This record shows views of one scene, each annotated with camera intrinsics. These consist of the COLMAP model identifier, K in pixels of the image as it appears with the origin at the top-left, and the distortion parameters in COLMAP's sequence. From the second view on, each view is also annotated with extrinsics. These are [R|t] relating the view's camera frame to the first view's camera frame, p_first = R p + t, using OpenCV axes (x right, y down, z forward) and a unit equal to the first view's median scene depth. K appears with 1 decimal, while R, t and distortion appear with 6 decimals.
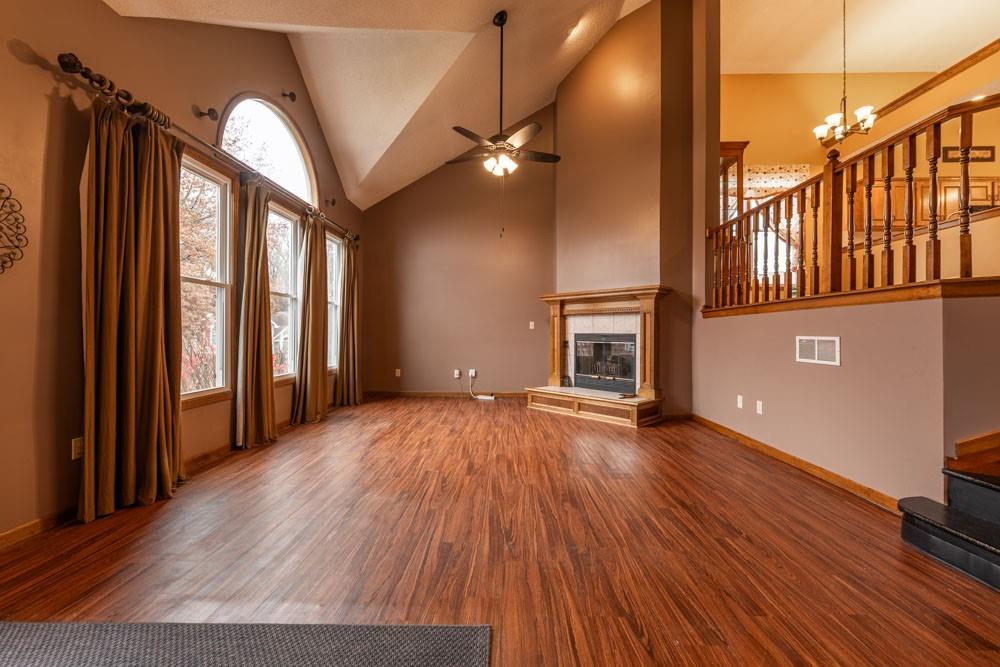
lens RADIAL K [[391.3, 0, 500.0], [0, 391.3, 333.5], [0, 0, 1]] dist [-0.001331, -0.000338]
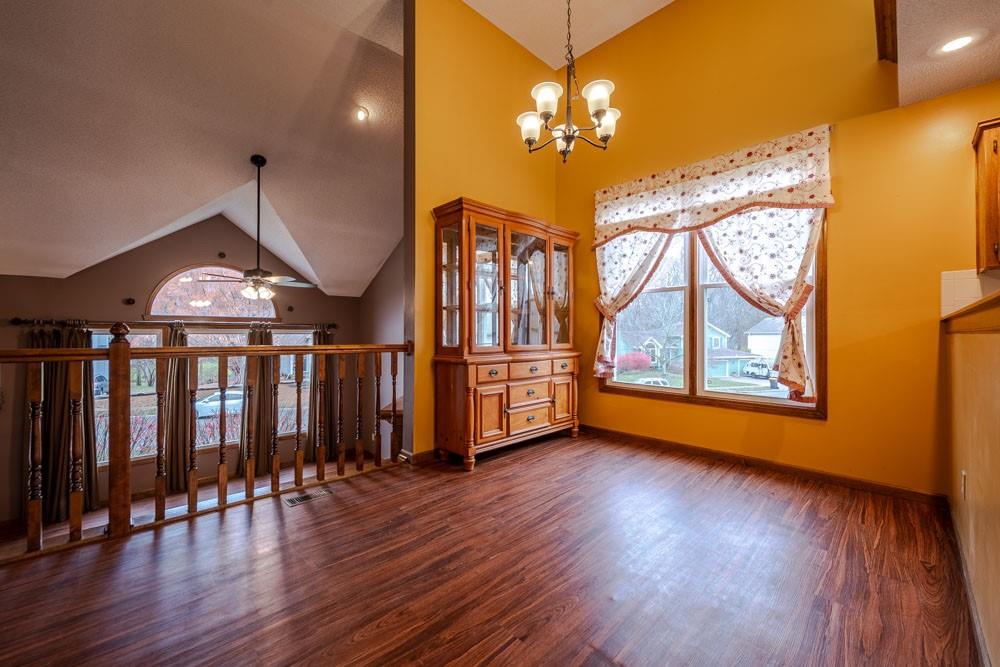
lens RADIAL K [[398.0, 0, 502.3], [0, 398.0, 332.4], [0, 0, 1]] dist [-0.000626, -0.000516]
pose [[0.712230, -0.005068, -0.701928, 1.095719], [0.000926, 0.999980, -0.006280, -0.264421], [0.701945, 0.003823, 0.712220, 0.578181]]
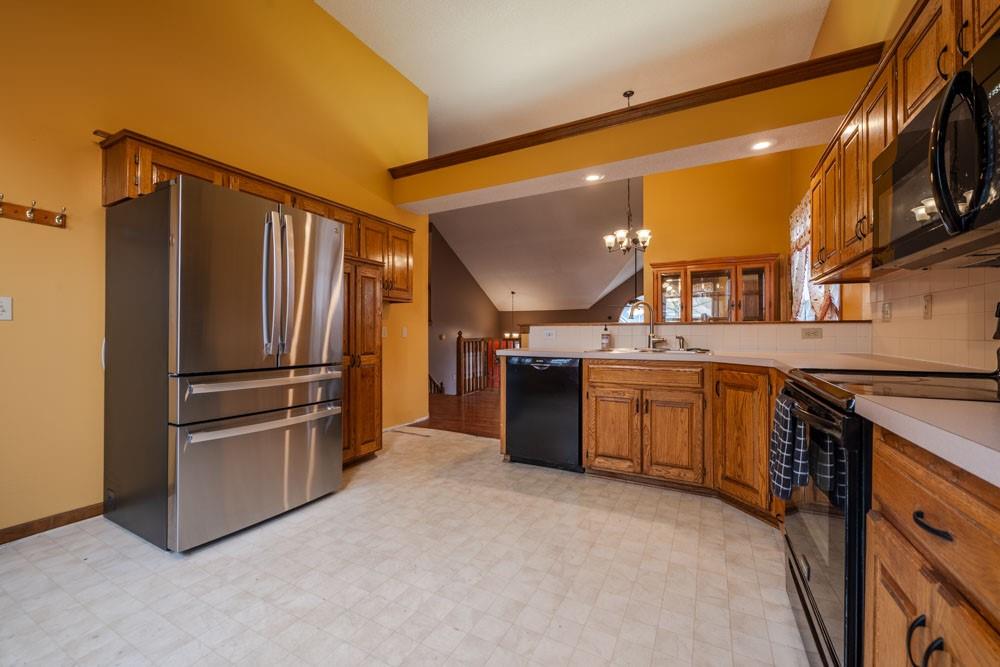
lens RADIAL K [[398.0, 0, 502.3], [0, 398.0, 332.4], [0, 0, 1]] dist [-0.000626, -0.000516]
pose [[-0.440562, -0.004397, -0.897711, 1.876544], [-0.002800, 0.999990, -0.003524, -0.264561], [0.897718, 0.000961, -0.440570, 1.099821]]
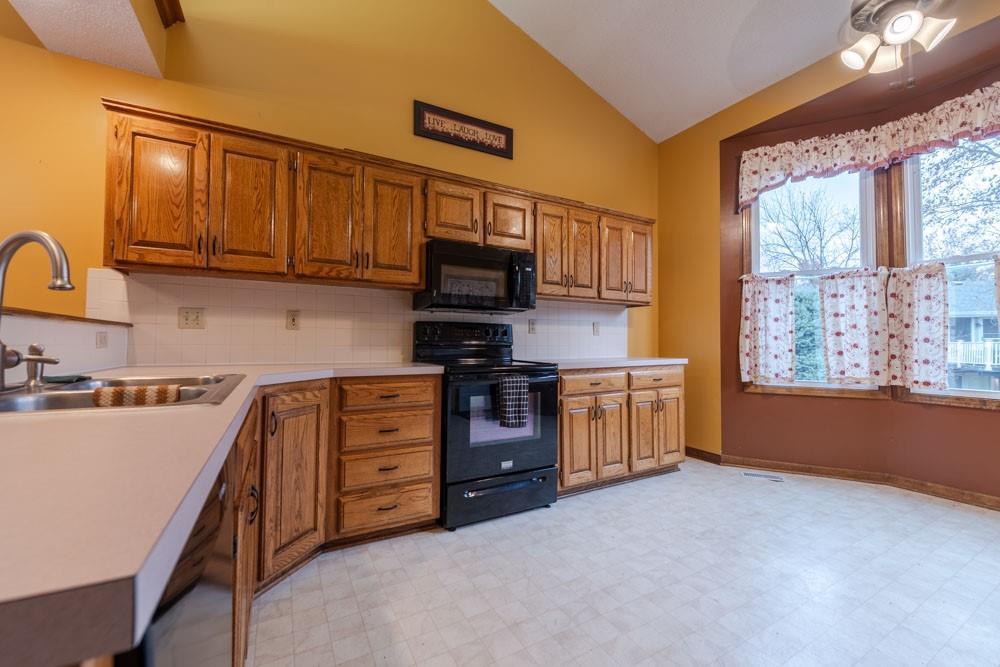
lens RADIAL K [[398.0, 0, 502.3], [0, 398.0, 332.4], [0, 0, 1]] dist [-0.000626, -0.000516]
pose [[0.865388, 0.013663, 0.500915, 1.302833], [-0.000278, 0.999641, -0.026786, -0.264080], [-0.501102, 0.023041, 0.865082, 0.736594]]
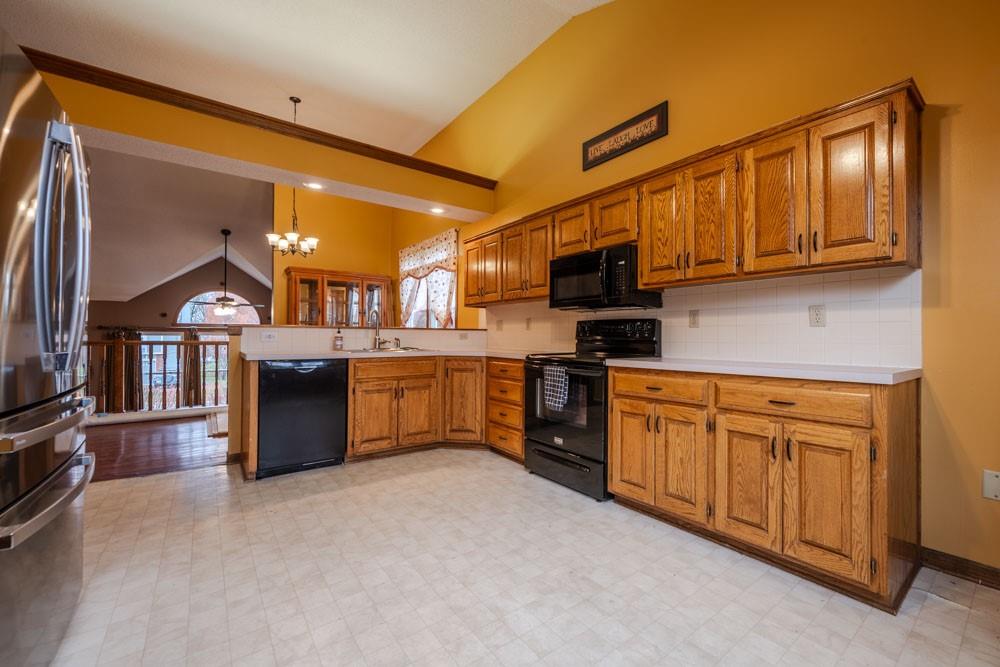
lens RADIAL K [[398.0, 0, 502.3], [0, 398.0, 332.4], [0, 0, 1]] dist [-0.000626, -0.000516]
pose [[0.616700, -0.006726, -0.787169, 1.965998], [-0.006157, 0.999892, -0.013368, -0.263934], [0.787174, 0.013091, 0.616592, 0.736787]]
